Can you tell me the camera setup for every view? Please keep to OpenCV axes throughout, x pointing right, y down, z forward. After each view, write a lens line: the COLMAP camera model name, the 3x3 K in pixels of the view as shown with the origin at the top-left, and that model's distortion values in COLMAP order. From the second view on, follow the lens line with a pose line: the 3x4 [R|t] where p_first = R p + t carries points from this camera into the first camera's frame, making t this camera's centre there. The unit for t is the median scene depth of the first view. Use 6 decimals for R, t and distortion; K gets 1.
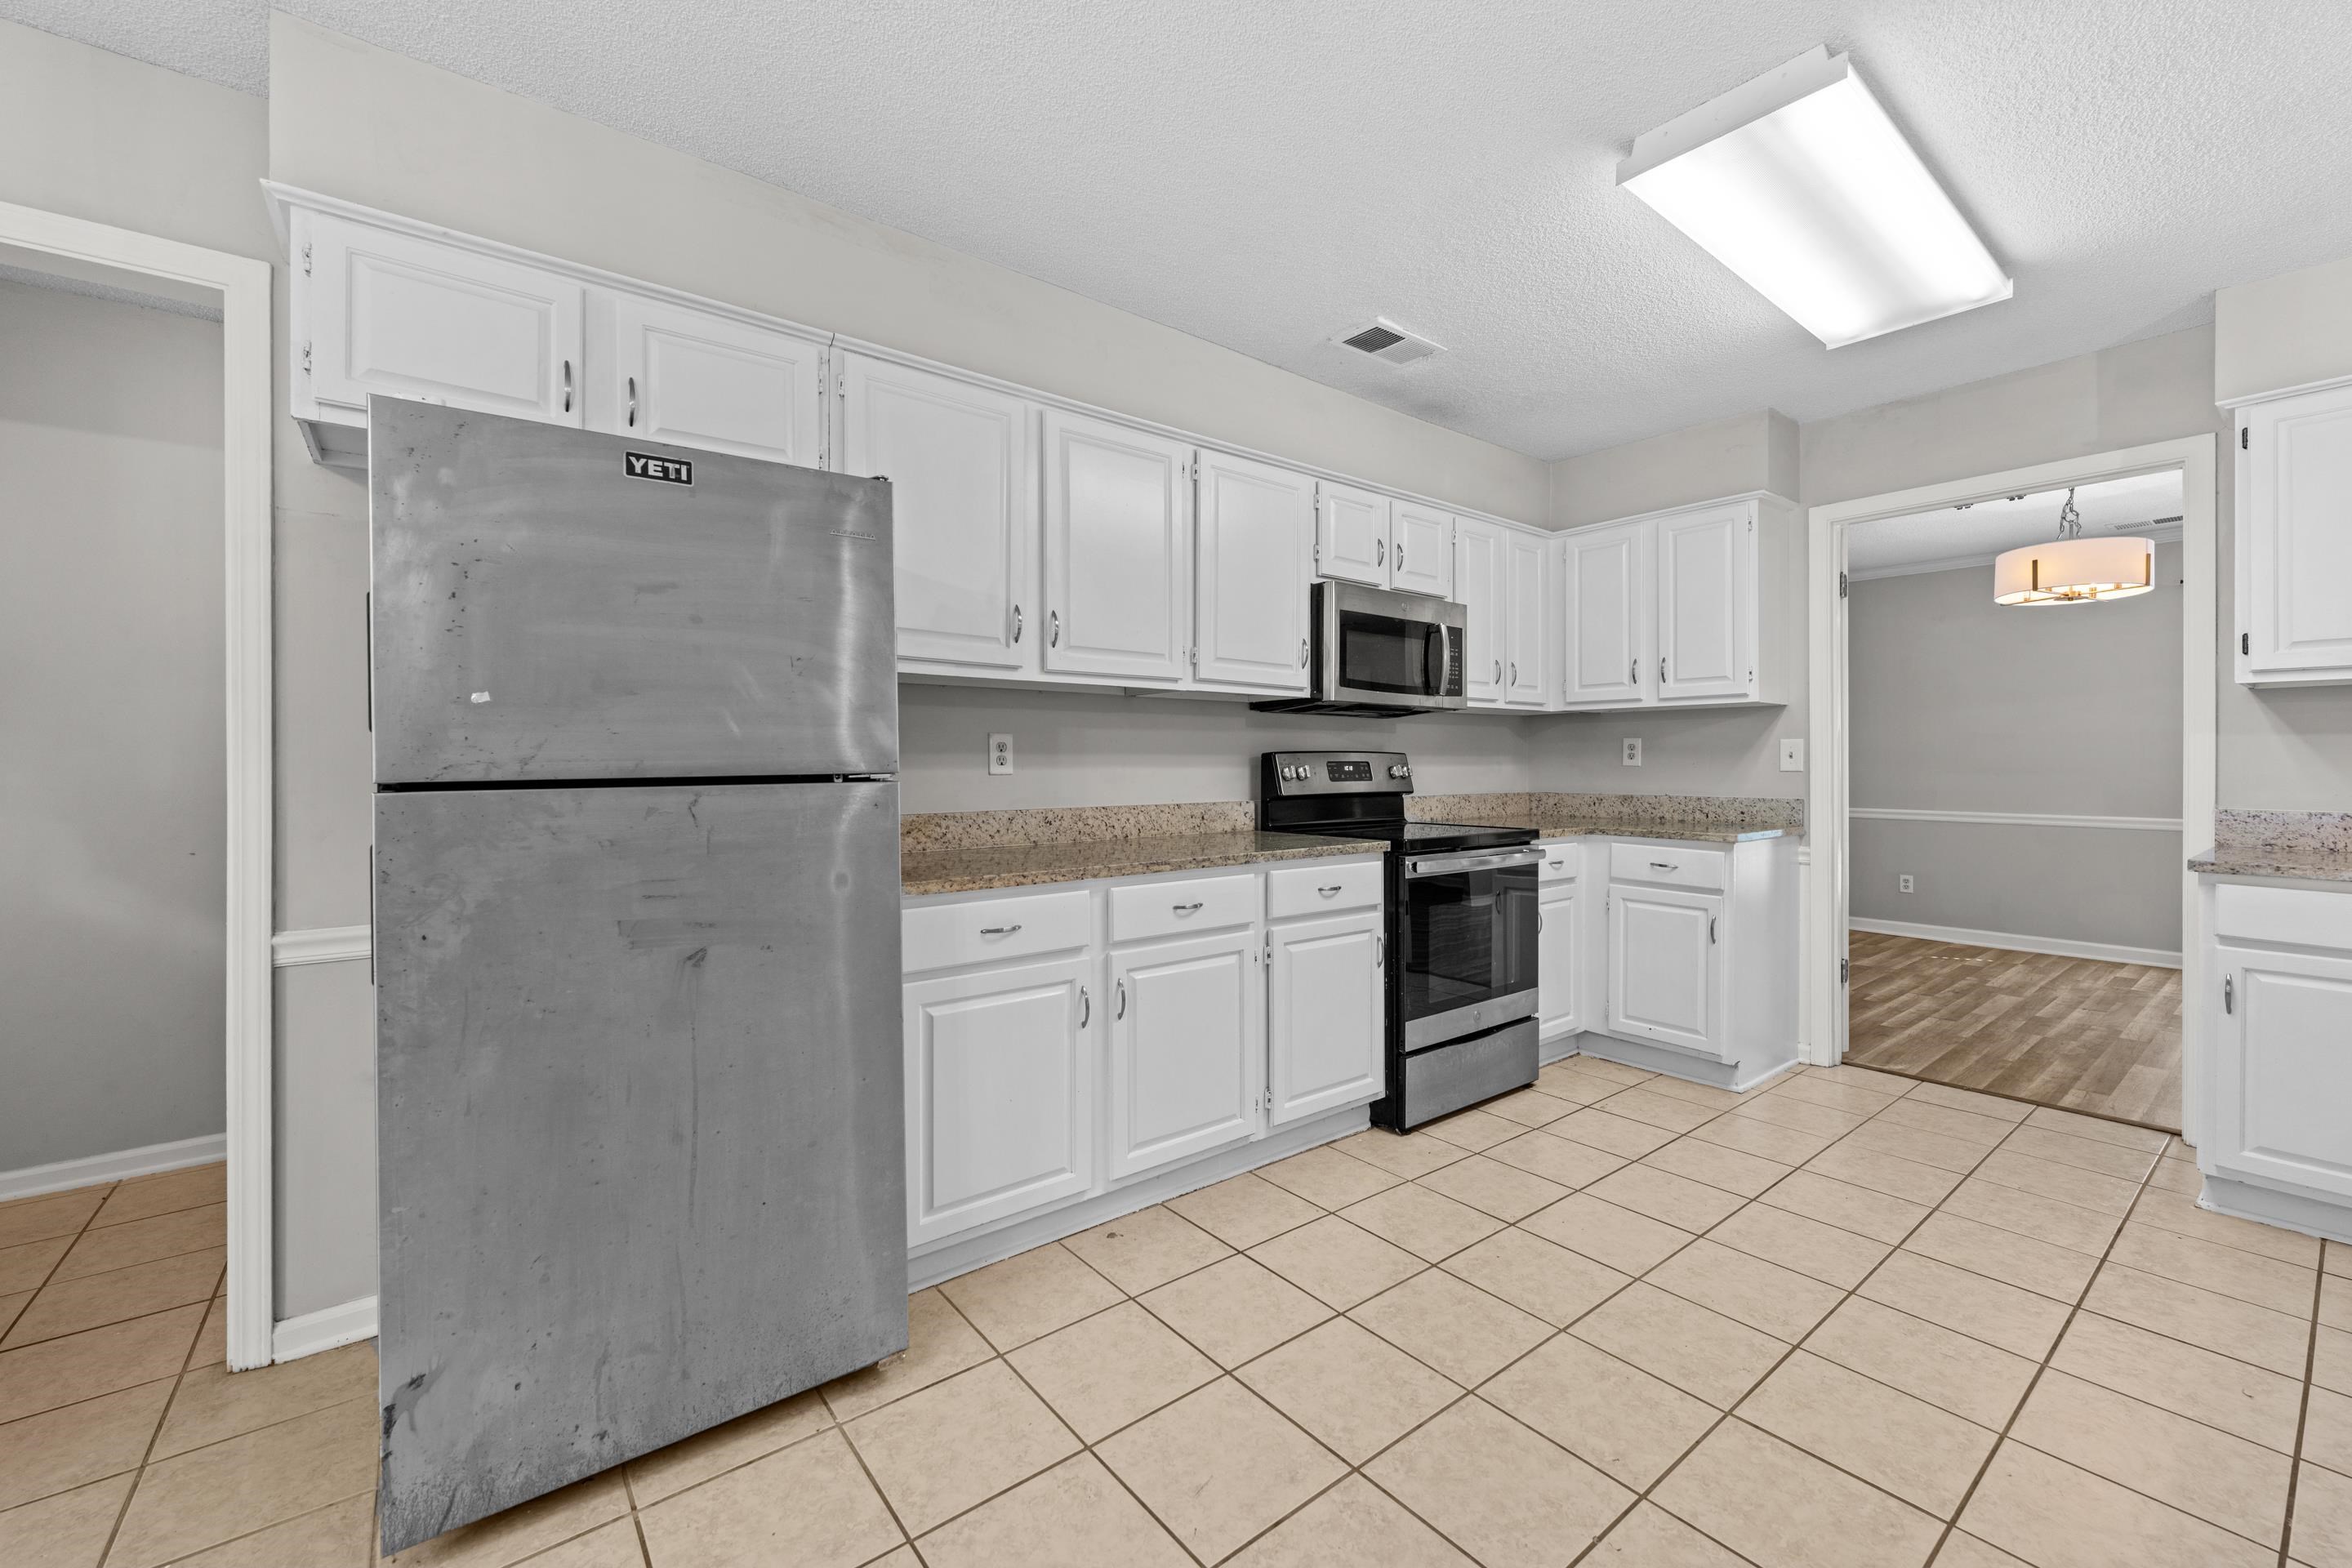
lens RADIAL K [[953.4, 0, 1192.4], [0, 953.4, 762.1], [0, 0, 1]] dist [-0.002812, -0.000087]
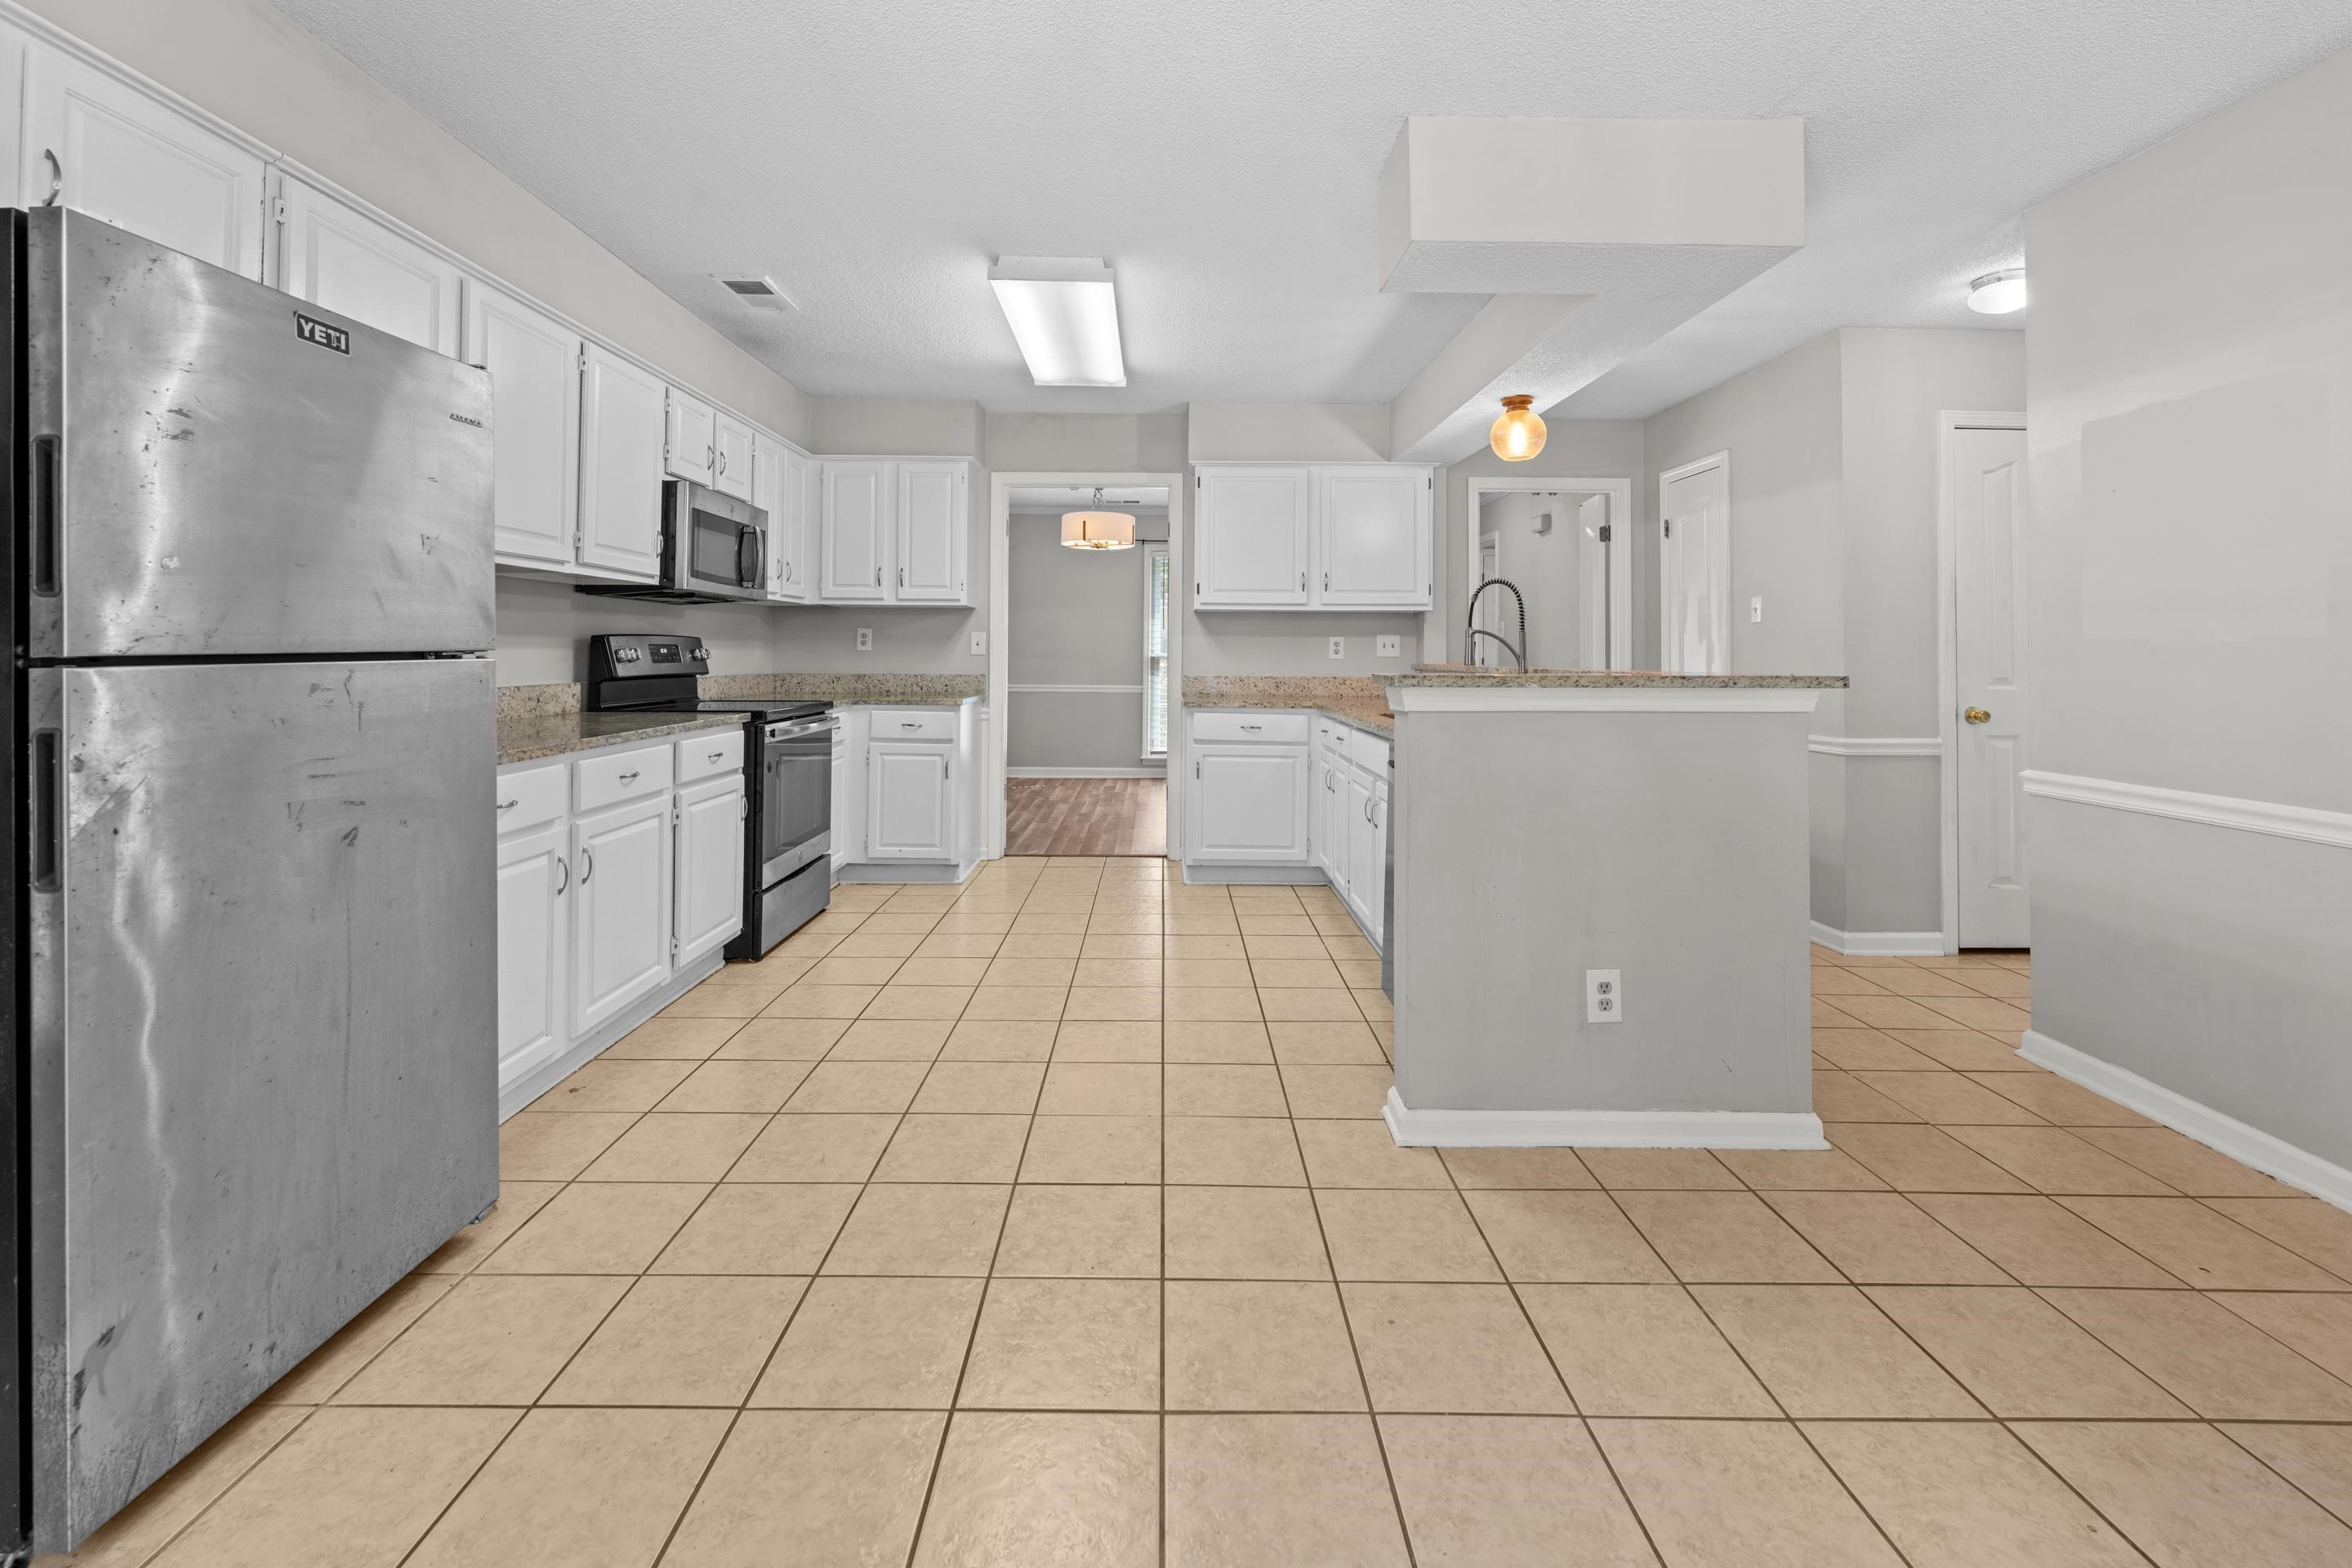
lens RADIAL K [[953.4, 0, 1205.8], [0, 953.4, 623.3], [0, 0, 1]] dist [-0.002812, -0.000087]
pose [[0.594692, 0.028694, 0.803442, -0.473698], [-0.007085, 0.999511, -0.030452, 0.005478], [-0.803923, 0.012418, 0.594604, -0.176756]]
